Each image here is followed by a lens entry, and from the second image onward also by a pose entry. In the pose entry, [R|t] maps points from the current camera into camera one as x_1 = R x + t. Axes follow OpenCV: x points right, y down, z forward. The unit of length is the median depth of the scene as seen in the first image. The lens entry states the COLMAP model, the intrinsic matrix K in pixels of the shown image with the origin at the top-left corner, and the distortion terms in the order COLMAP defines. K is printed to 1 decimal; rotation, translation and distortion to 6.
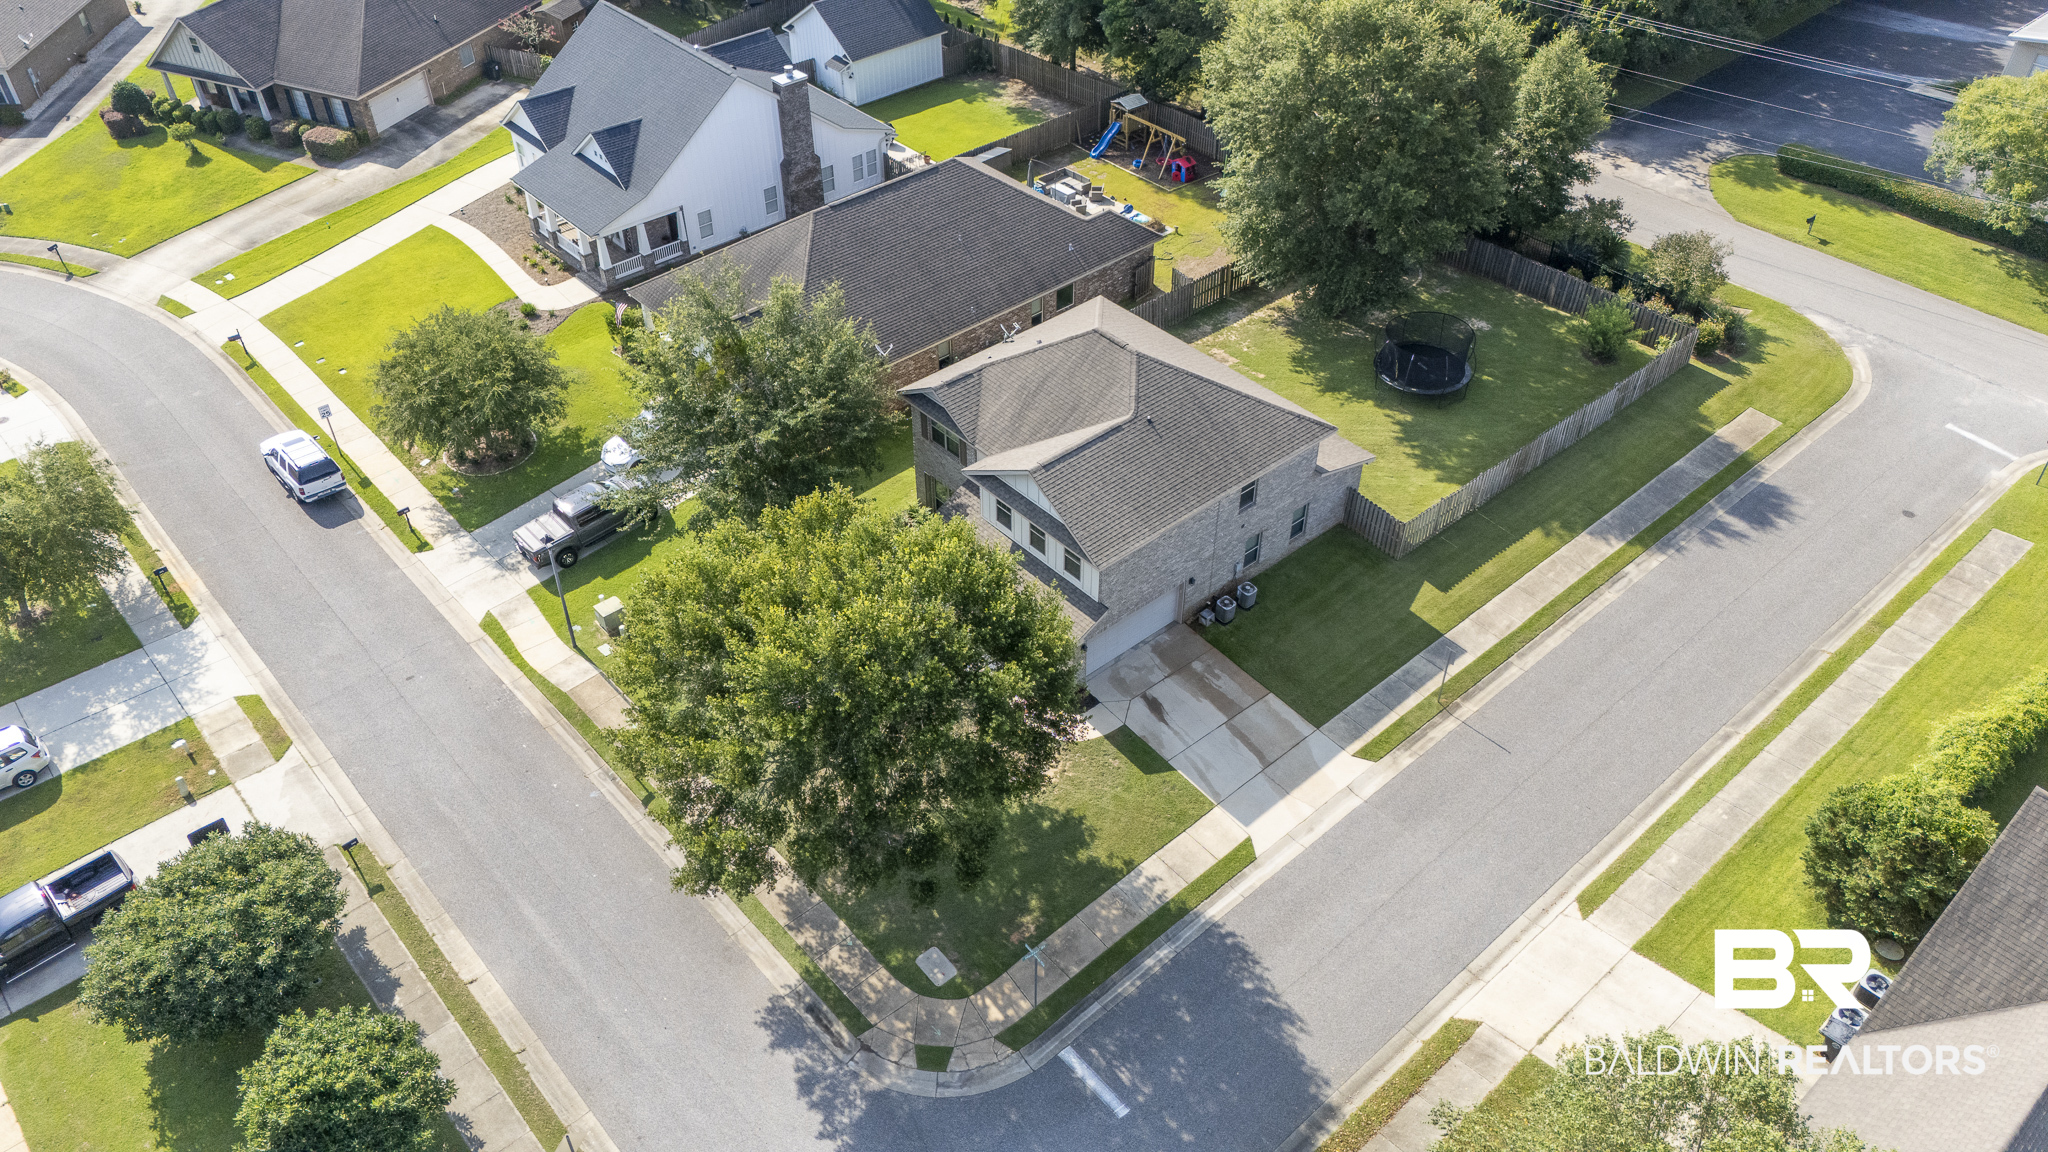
lens RADIAL K [[1492.5, 0, 1031.4], [0, 1492.5, 574.2], [0, 0, 1]] dist [0.058830, -0.052876]
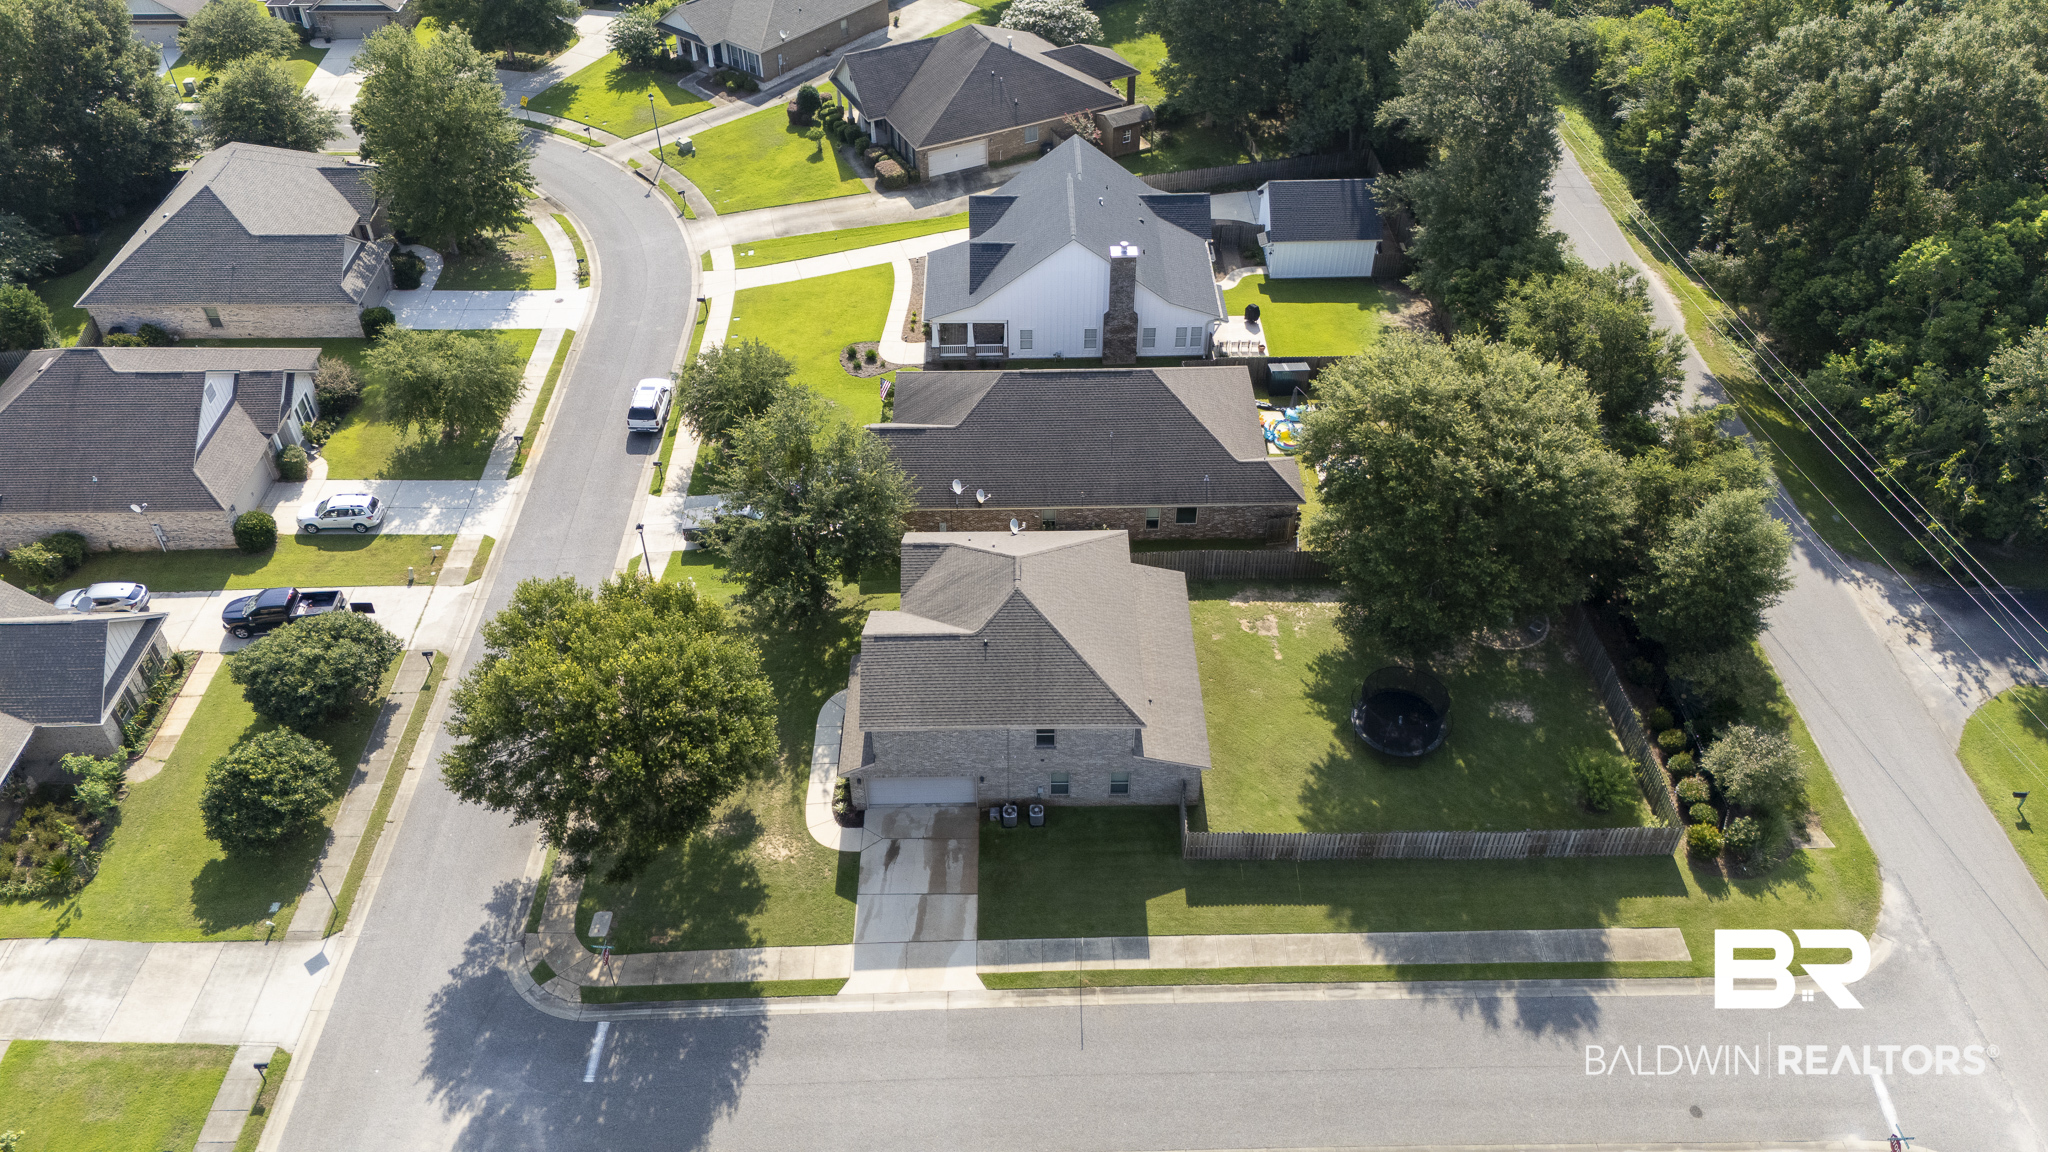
lens RADIAL K [[1492.5, 0, 1038.5], [0, 1492.5, 585.7], [0, 0, 1]] dist [0.058830, -0.052876]
pose [[0.760955, 0.434436, -0.481884, 0.615725], [-0.423569, 0.895254, 0.138237, -0.302324], [0.491464, 0.098919, 0.865262, -0.029118]]
